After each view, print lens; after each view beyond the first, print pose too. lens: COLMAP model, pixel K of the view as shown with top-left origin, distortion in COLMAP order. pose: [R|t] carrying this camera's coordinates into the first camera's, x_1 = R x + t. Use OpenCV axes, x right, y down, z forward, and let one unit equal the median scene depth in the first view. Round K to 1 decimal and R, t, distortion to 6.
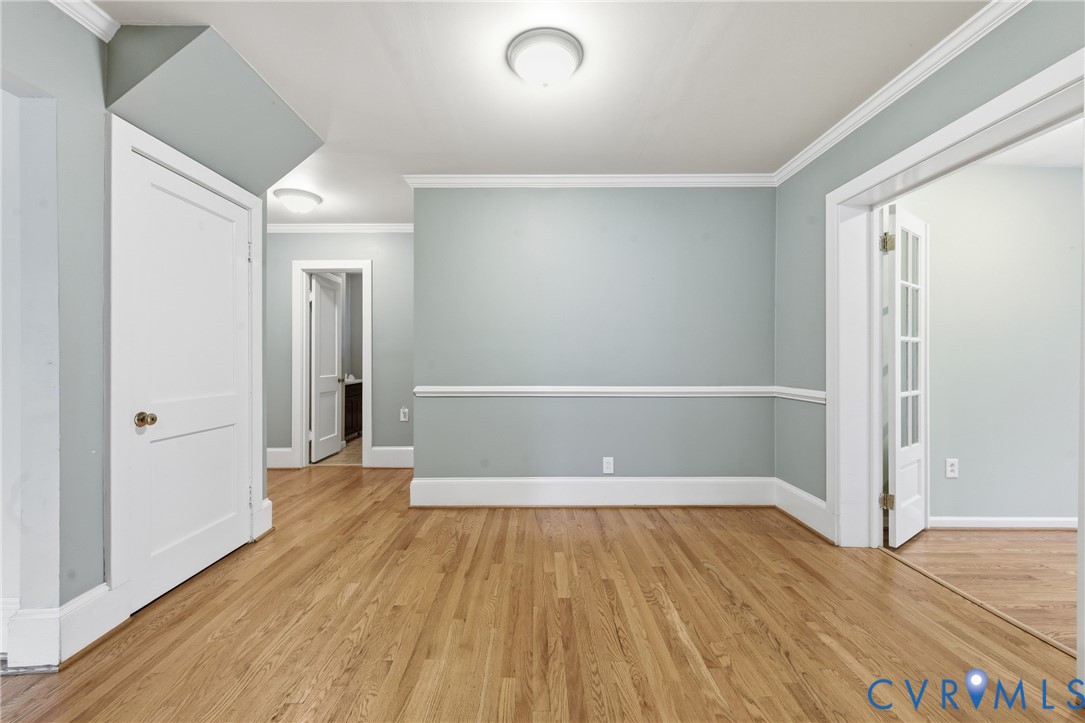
lens RADIAL K [[428.0, 0, 533.6], [0, 428.0, 357.4], [0, 0, 1]] dist [-0.001552, -0.000261]
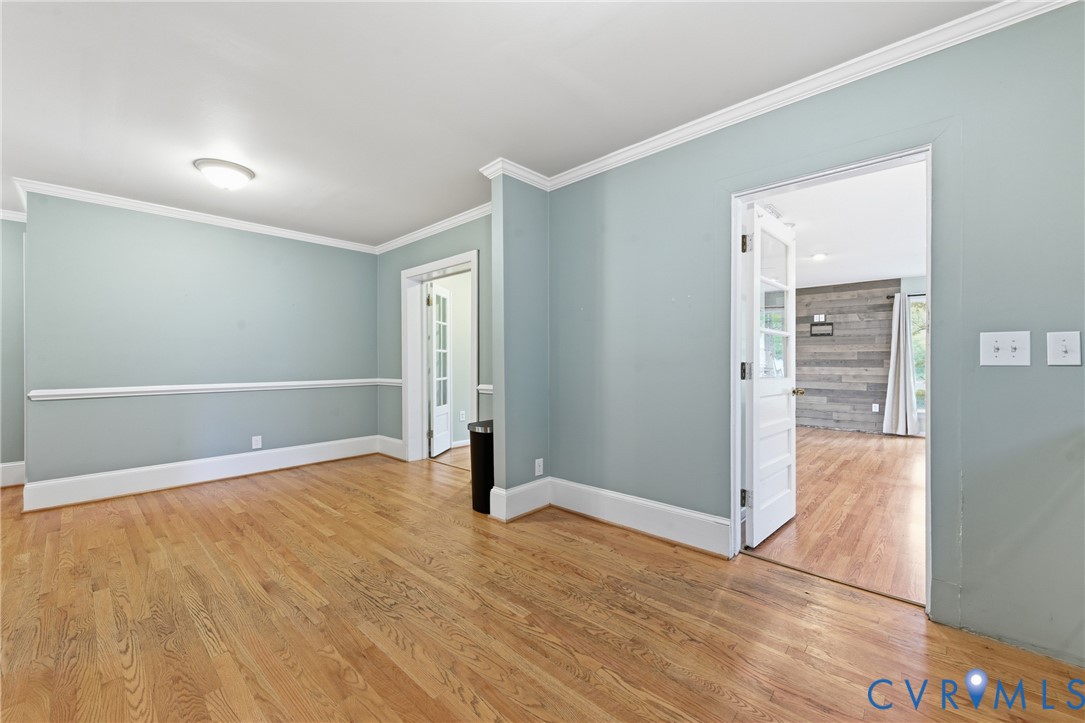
lens RADIAL K [[430.9, 0, 547.3], [0, 430.9, 363.5], [0, 0, 1]] dist [0.006835, -0.000583]
pose [[0.664819, -0.008042, 0.746961, -0.281880], [0.003402, 0.999964, 0.007737, 0.000941], [-0.746997, -0.002603, 0.664823, -0.700130]]
